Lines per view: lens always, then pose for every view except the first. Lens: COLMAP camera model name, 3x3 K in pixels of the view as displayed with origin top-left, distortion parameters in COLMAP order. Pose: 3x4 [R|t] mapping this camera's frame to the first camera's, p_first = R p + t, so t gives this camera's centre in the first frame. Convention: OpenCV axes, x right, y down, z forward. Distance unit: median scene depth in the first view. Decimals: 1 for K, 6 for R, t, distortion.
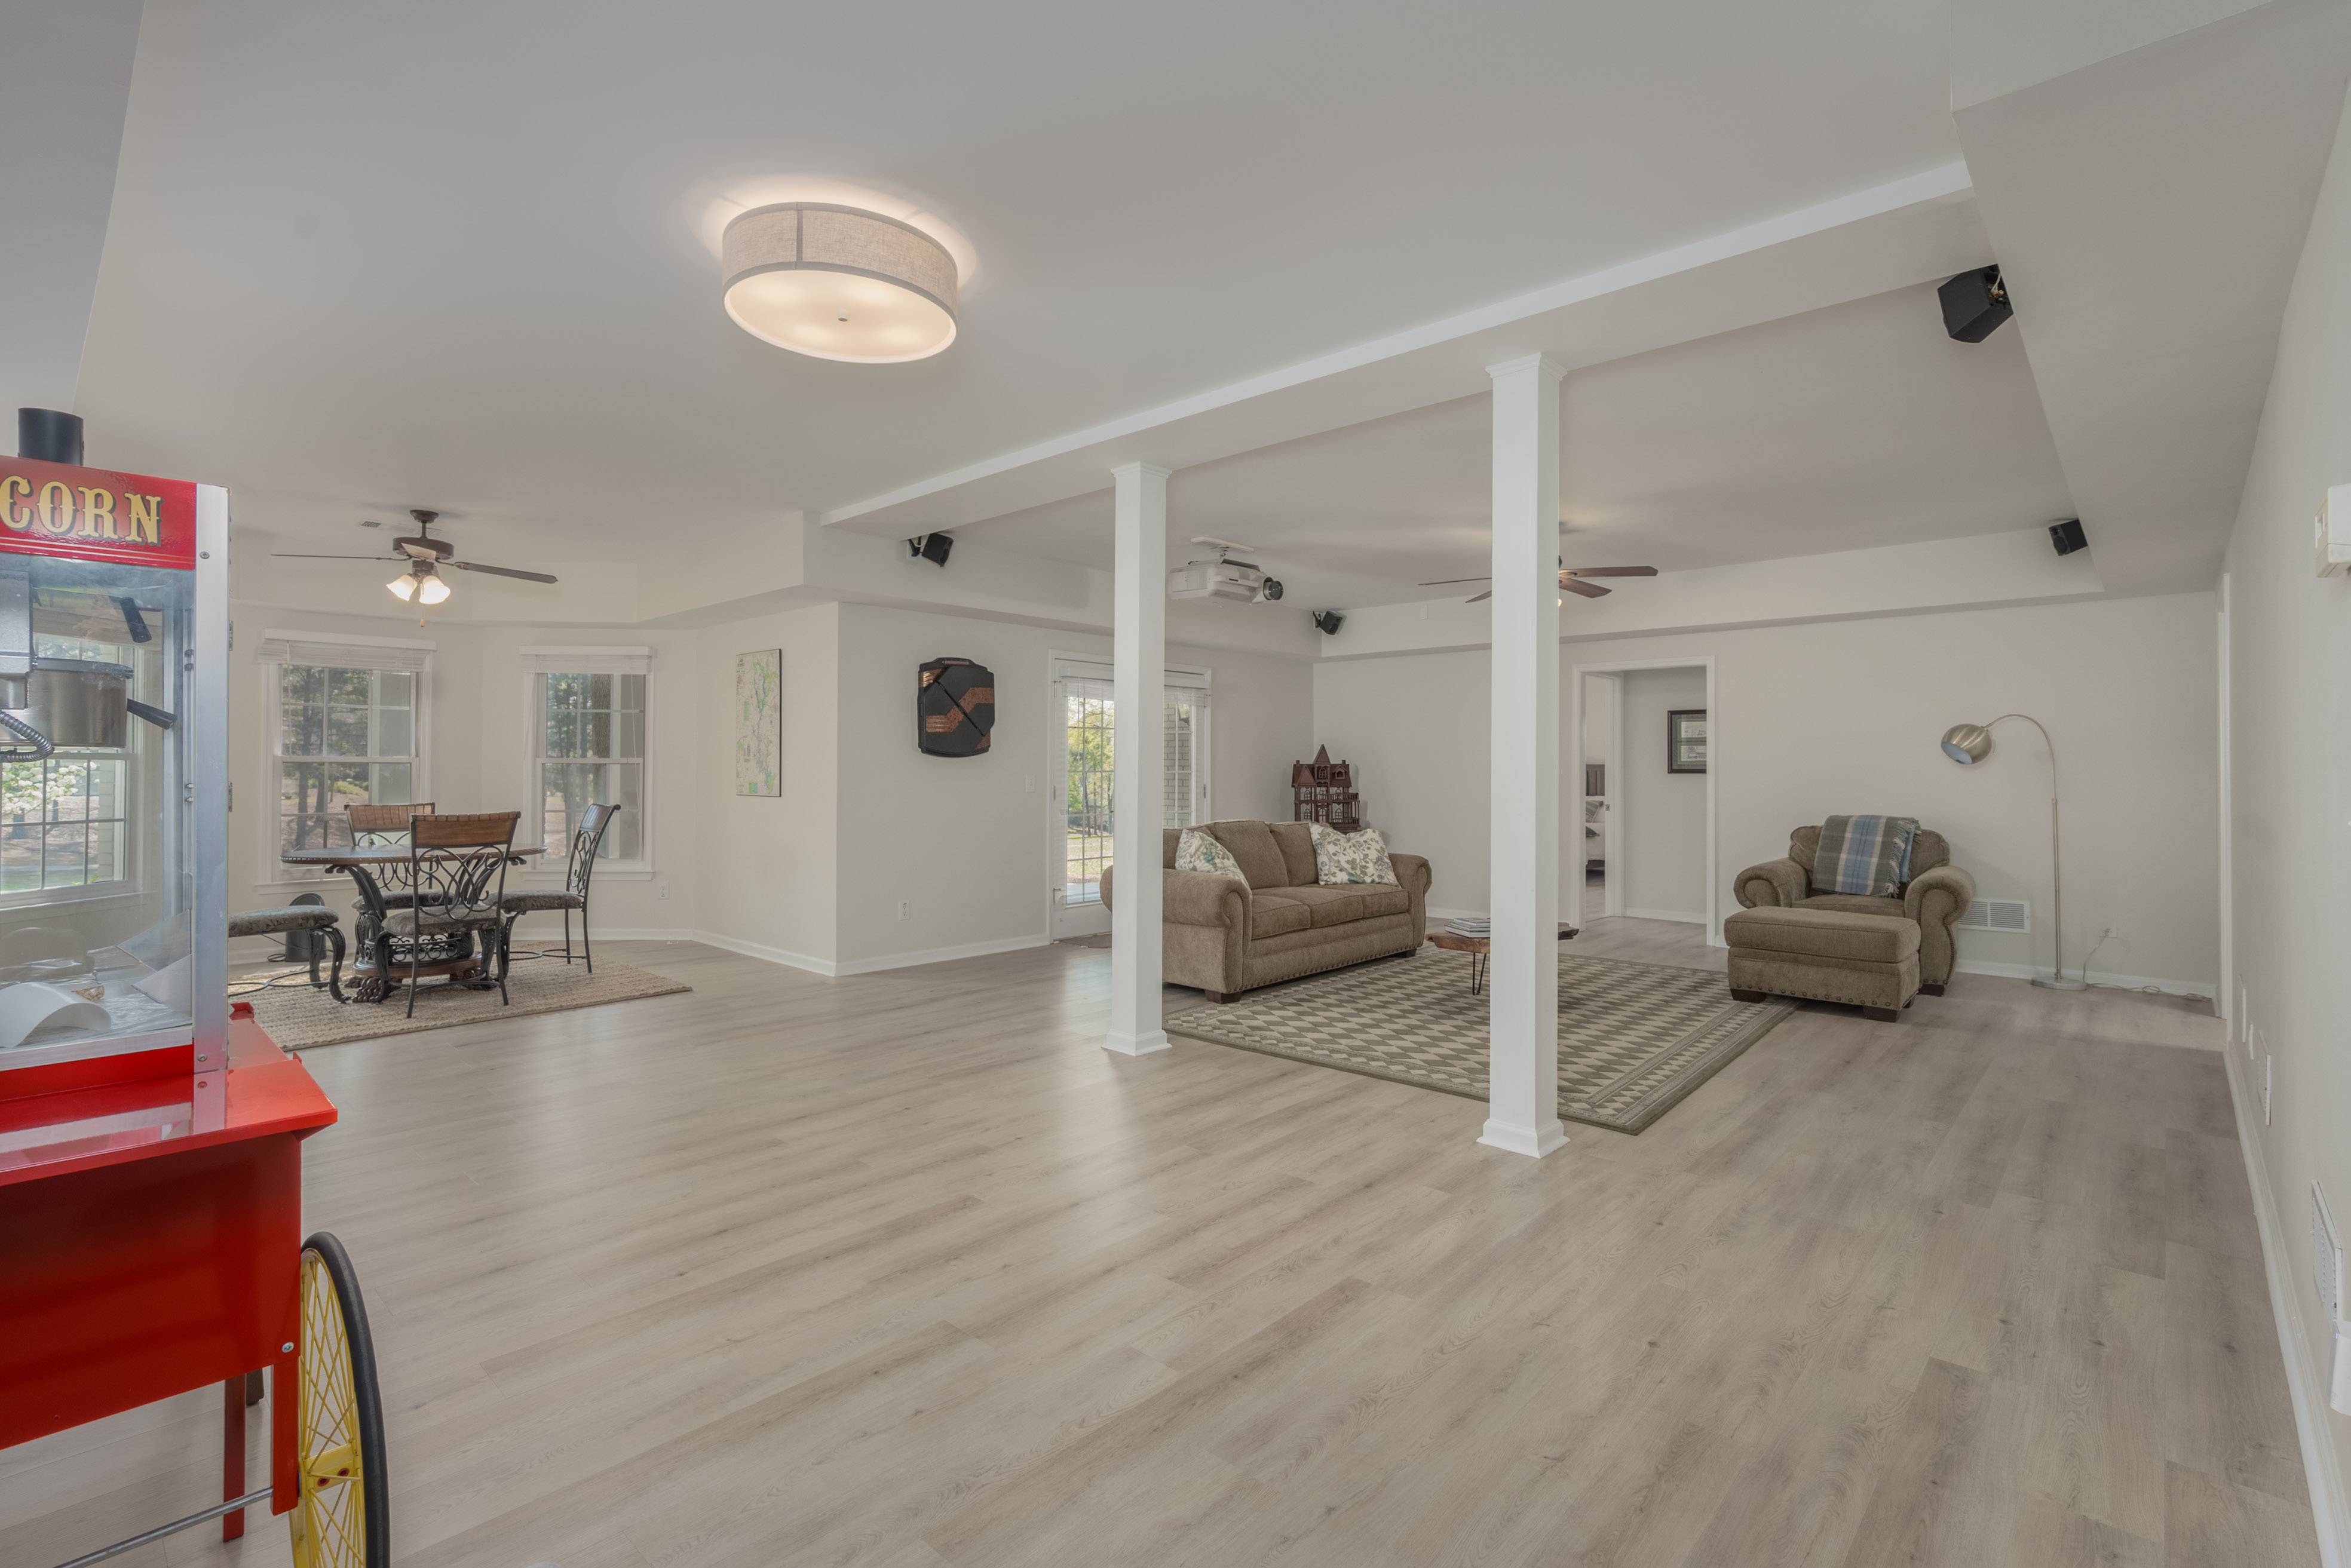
lens RADIAL K [[1059.9, 0, 1178.9], [0, 1059.9, 772.3], [0, 0, 1]] dist [-0.000157, -0.000025]
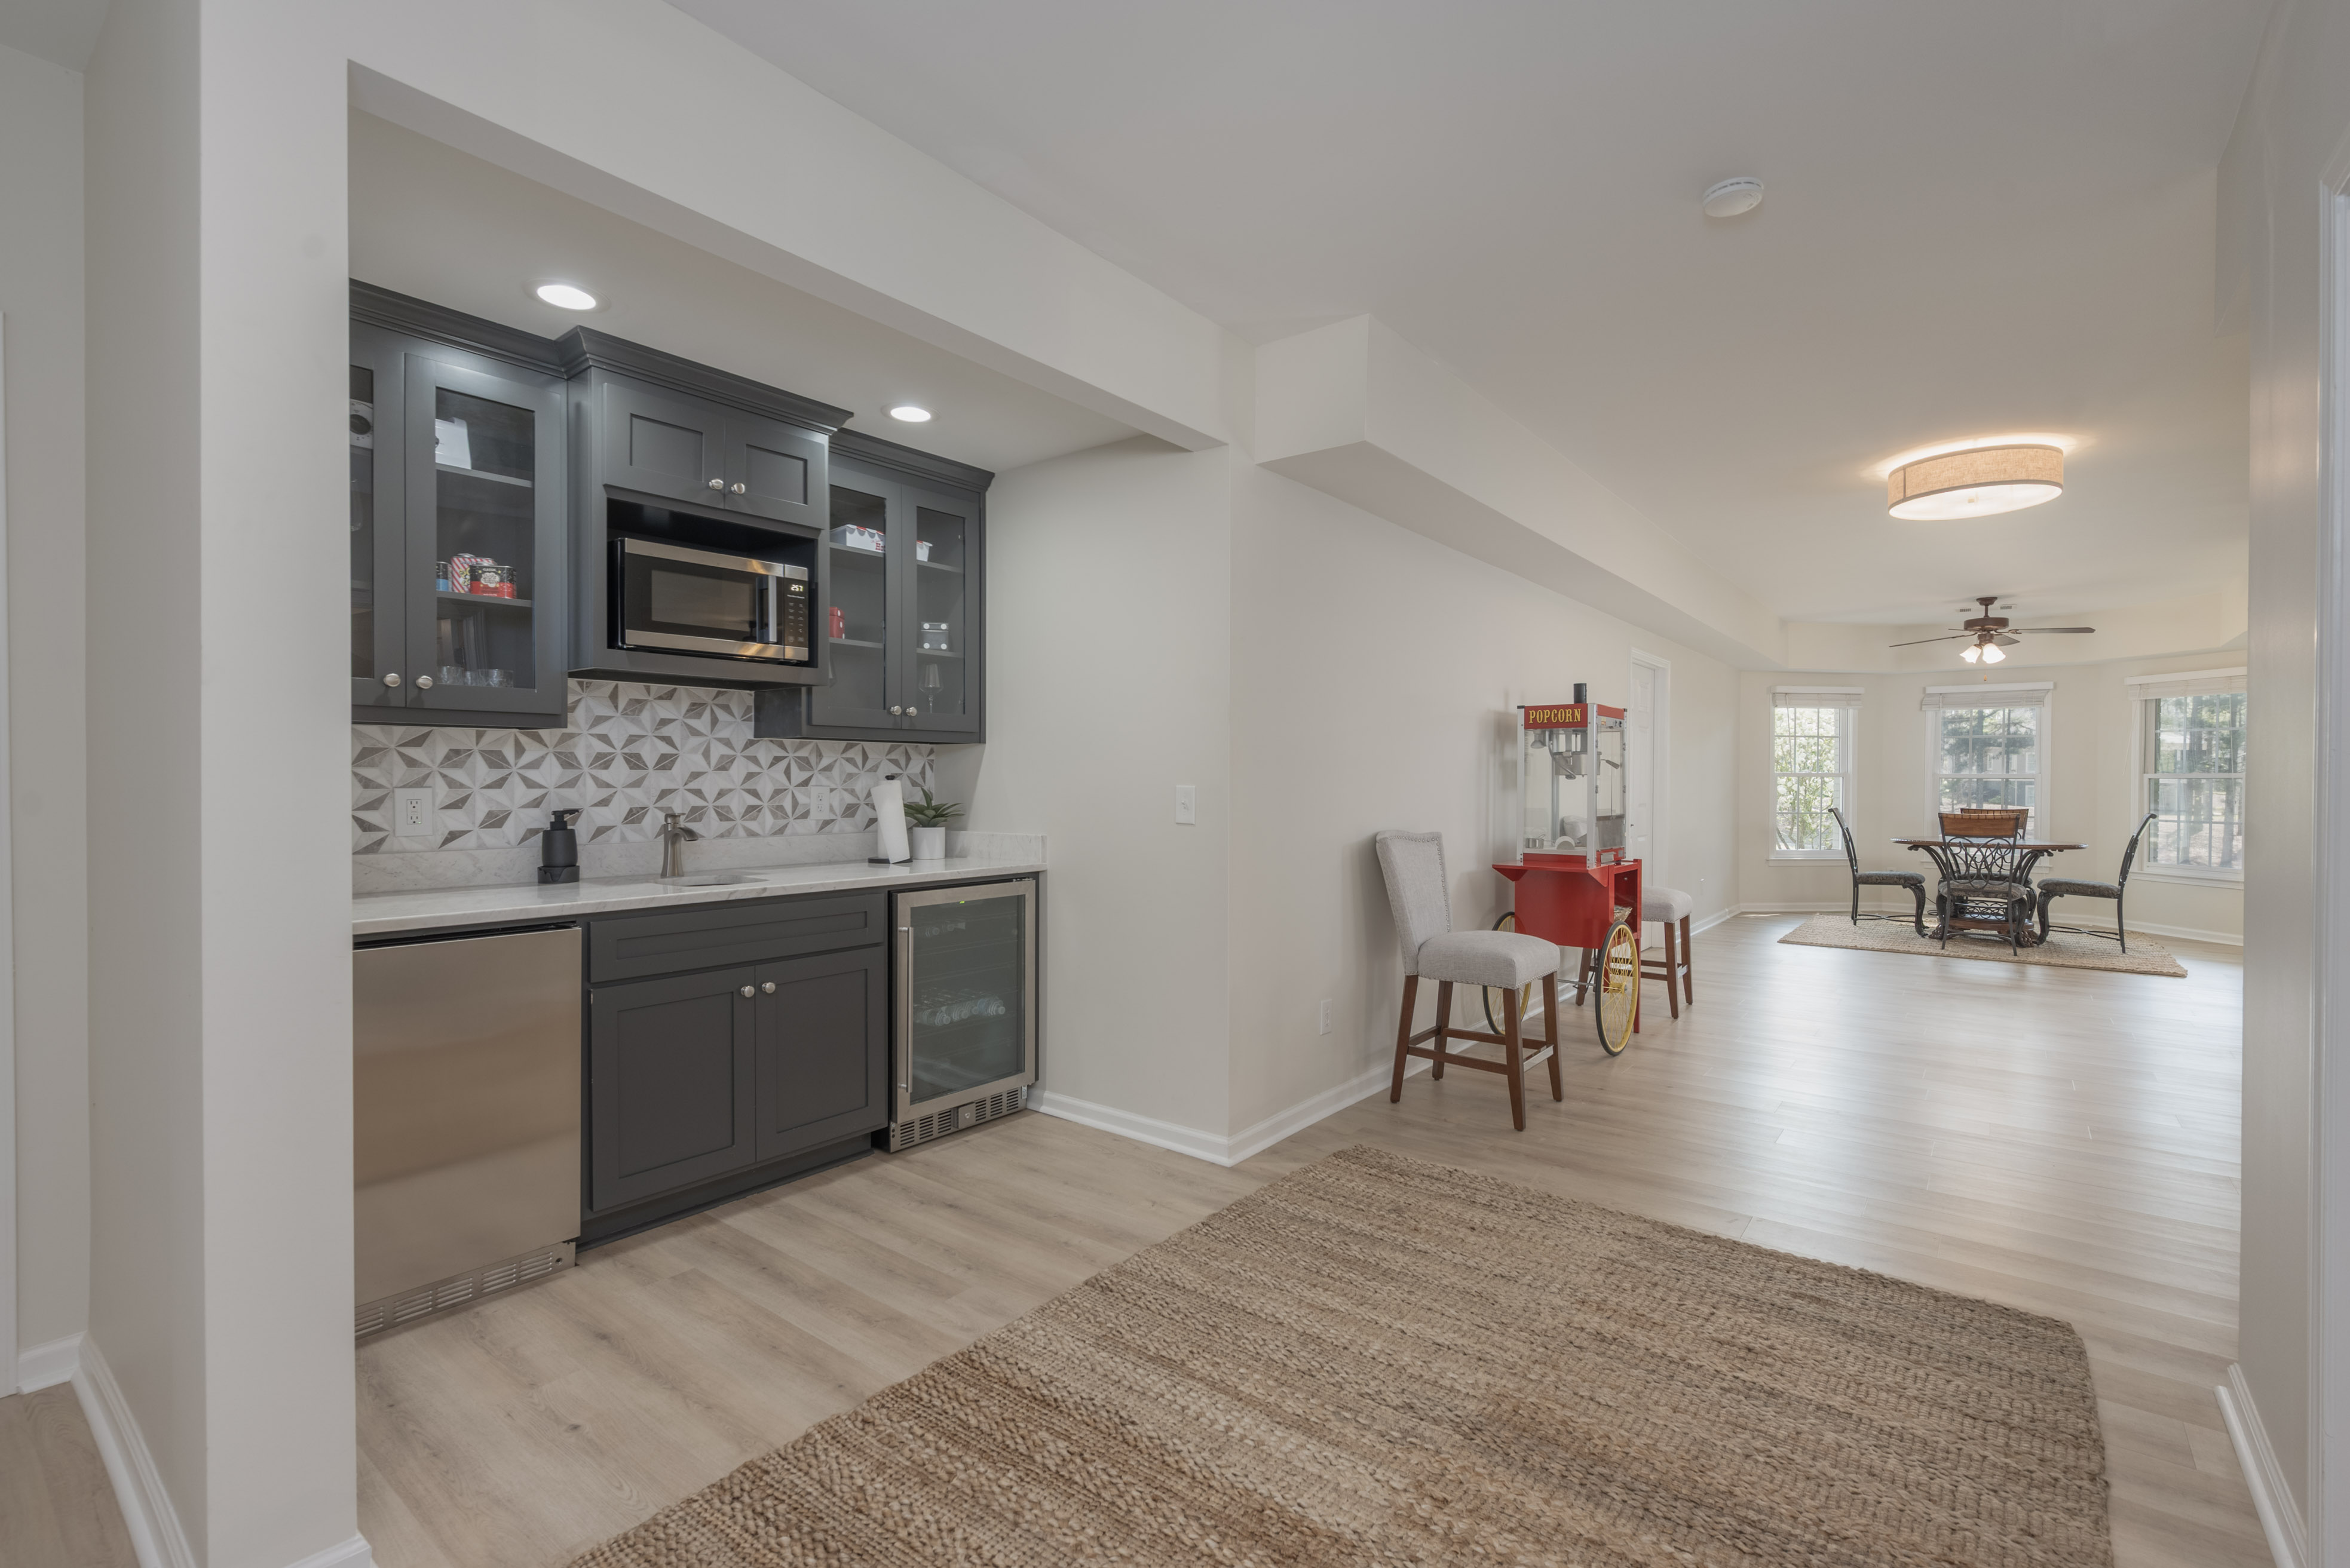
lens RADIAL K [[1059.4, 0, 1179.5], [0, 1059.4, 792.7], [0, 0, 1]] dist [-0.000157, -0.000025]
pose [[0.068561, 0.011279, -0.997583, 0.605789], [-0.005755, 0.999924, 0.010910, 0.000941], [0.997630, 0.004993, 0.068621, -0.152558]]
